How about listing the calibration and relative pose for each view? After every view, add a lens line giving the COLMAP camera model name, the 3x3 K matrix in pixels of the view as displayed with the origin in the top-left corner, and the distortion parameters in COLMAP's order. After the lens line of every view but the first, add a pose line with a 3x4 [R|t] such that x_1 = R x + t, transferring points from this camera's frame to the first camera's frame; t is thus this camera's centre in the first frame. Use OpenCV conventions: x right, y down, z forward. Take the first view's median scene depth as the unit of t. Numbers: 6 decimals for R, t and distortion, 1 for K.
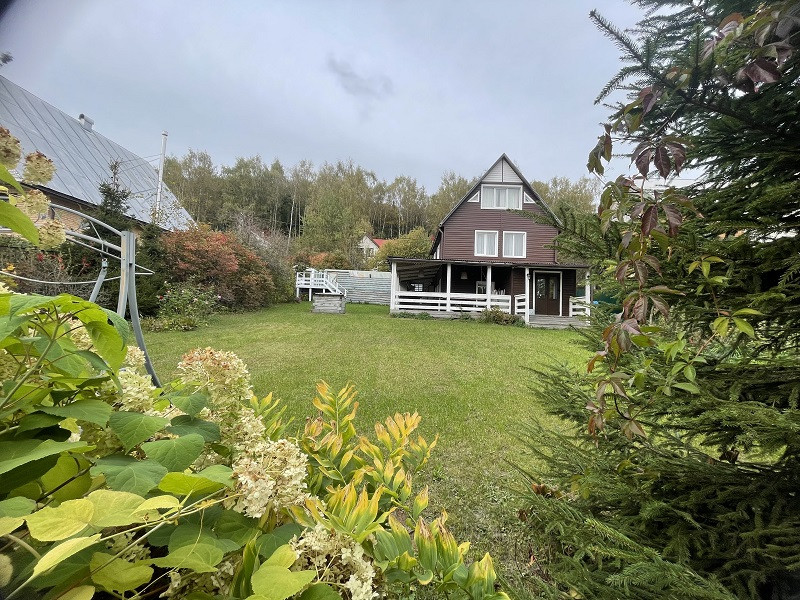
lens RADIAL K [[320.1, 0, 400.0], [0, 320.1, 300.0], [0, 0, 1]] dist [-0.009643, 0.000092]
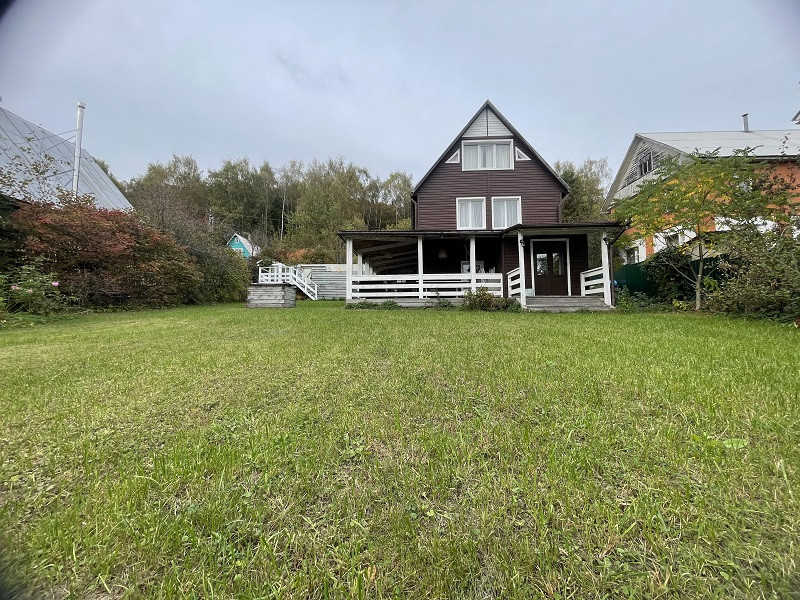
lens RADIAL K [[320.1, 0, 400.0], [0, 320.1, 300.0], [0, 0, 1]] dist [-0.009643, 0.000092]
pose [[0.998608, -0.046231, -0.025375, 0.105705], [0.045936, 0.998871, -0.012074, 0.041878], [0.025904, 0.010892, 0.999605, 0.205006]]
